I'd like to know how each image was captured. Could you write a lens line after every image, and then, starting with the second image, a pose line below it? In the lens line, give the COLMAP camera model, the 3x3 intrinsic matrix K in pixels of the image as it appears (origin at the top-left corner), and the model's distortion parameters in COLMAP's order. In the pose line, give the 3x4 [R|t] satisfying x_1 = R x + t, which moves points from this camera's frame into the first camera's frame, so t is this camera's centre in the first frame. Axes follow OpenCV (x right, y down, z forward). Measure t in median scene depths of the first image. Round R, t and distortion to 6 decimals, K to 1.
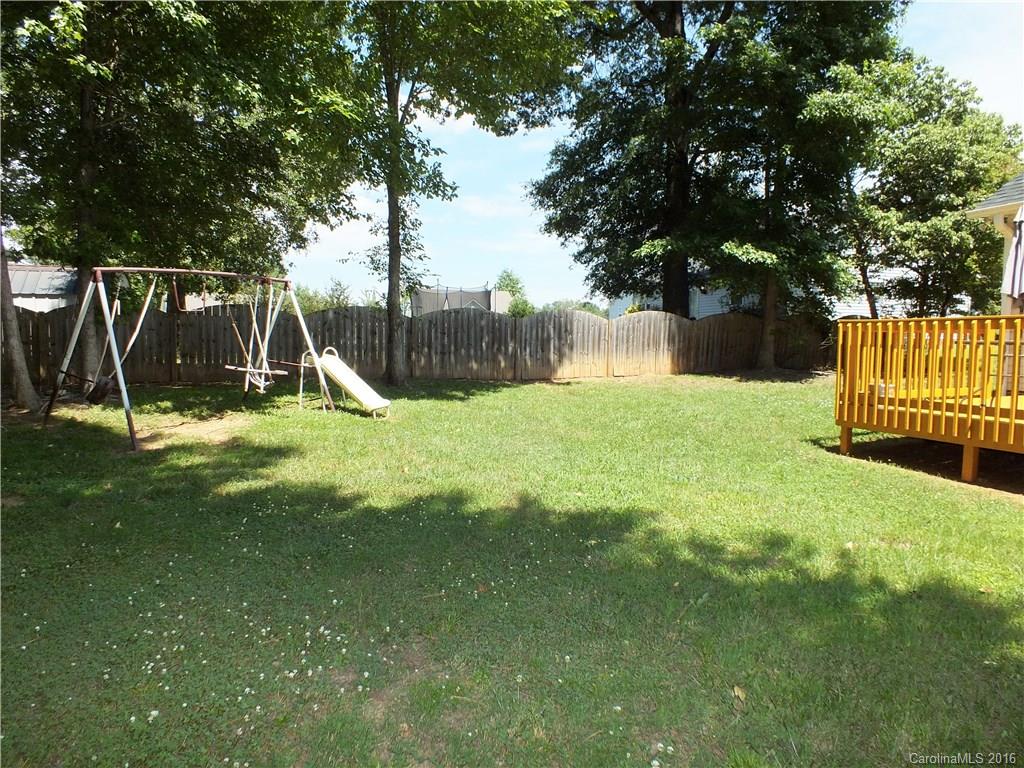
lens RADIAL K [[655.0, 0, 512.0], [0, 655.0, 384.0], [0, 0, 1]] dist [-0.102927, 0.042909]
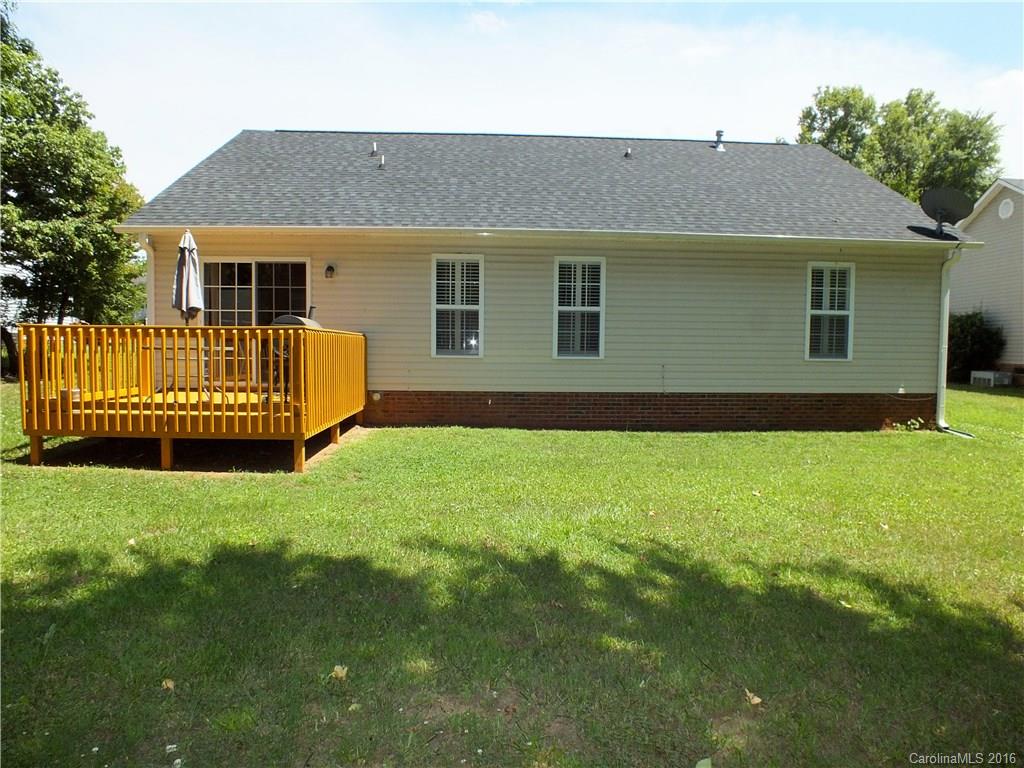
lens RADIAL K [[655.0, 0, 512.0], [0, 655.0, 384.0], [0, 0, 1]] dist [-0.102927, 0.042909]
pose [[0.272775, -0.049731, 0.960792, -0.166255], [0.044753, 0.998238, 0.038964, -0.013813], [-0.961036, 0.032369, 0.274520, 0.045009]]
